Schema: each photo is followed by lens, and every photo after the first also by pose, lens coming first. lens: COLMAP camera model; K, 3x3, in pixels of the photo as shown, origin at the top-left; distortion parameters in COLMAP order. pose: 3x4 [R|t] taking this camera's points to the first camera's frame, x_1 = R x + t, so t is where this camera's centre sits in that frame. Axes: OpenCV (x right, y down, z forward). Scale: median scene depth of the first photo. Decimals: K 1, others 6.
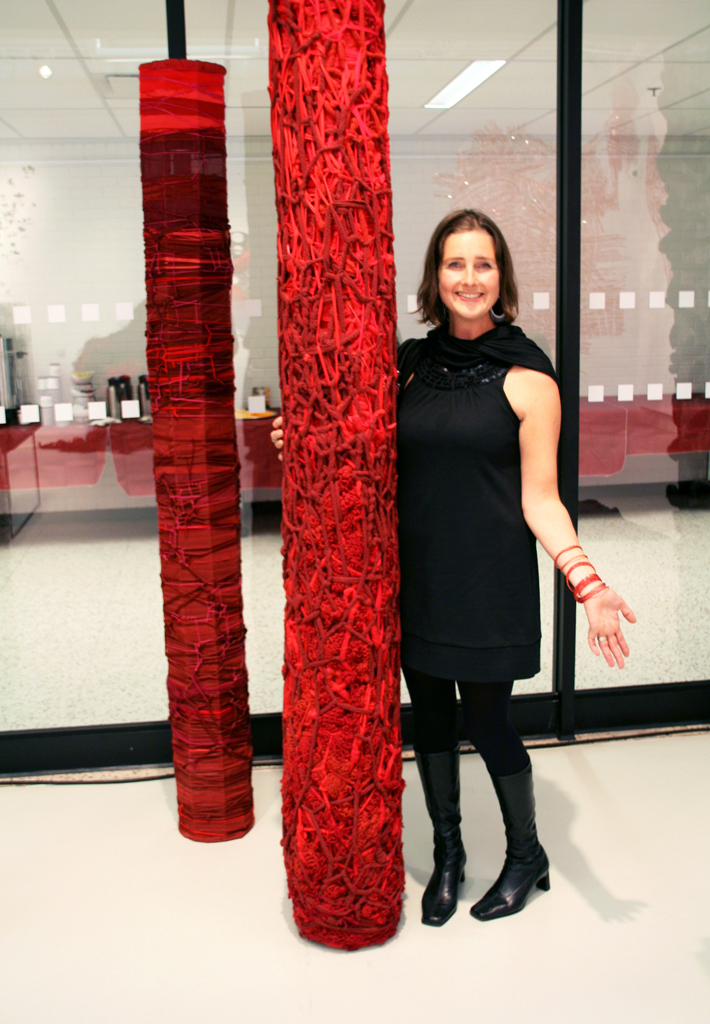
lens RADIAL K [[1168.1, 0, 356.8], [0, 1168.1, 511.9], [0, 0, 1]] dist [-0.111692, 0.000000]
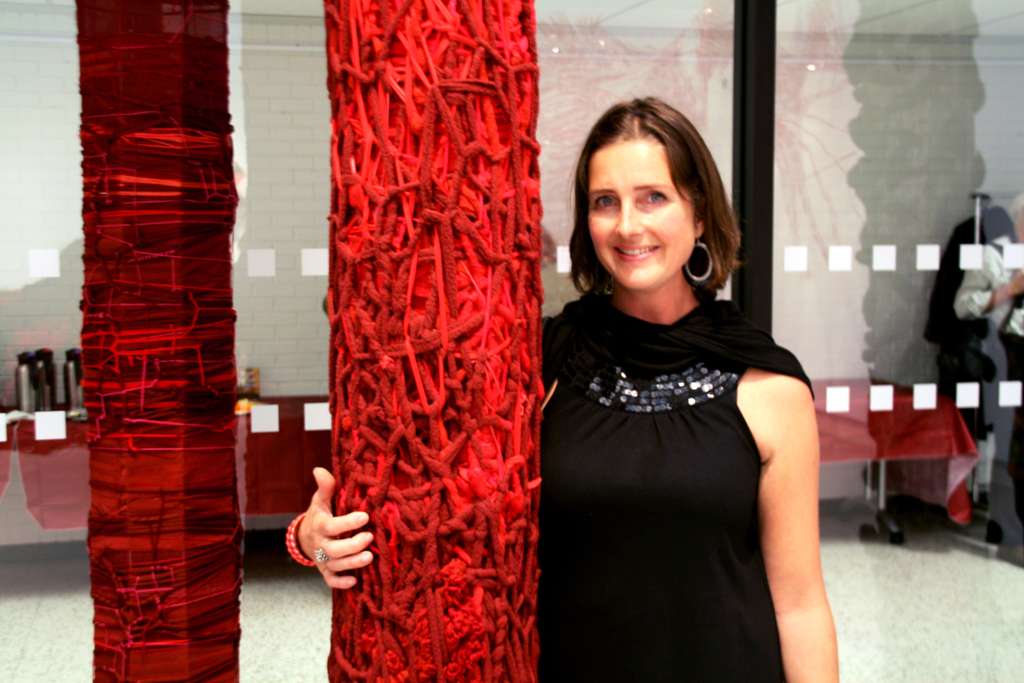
lens RADIAL K [[1430.5, 0, 509.2], [0, 1430.5, 345.0], [0, 0, 1]] dist [0.050313, 0.000000]
pose [[0.993288, 0.010398, 0.115202, -0.062002], [0.002328, 0.993953, -0.109781, -0.065027], [-0.115647, 0.109312, 0.987257, 0.321206]]
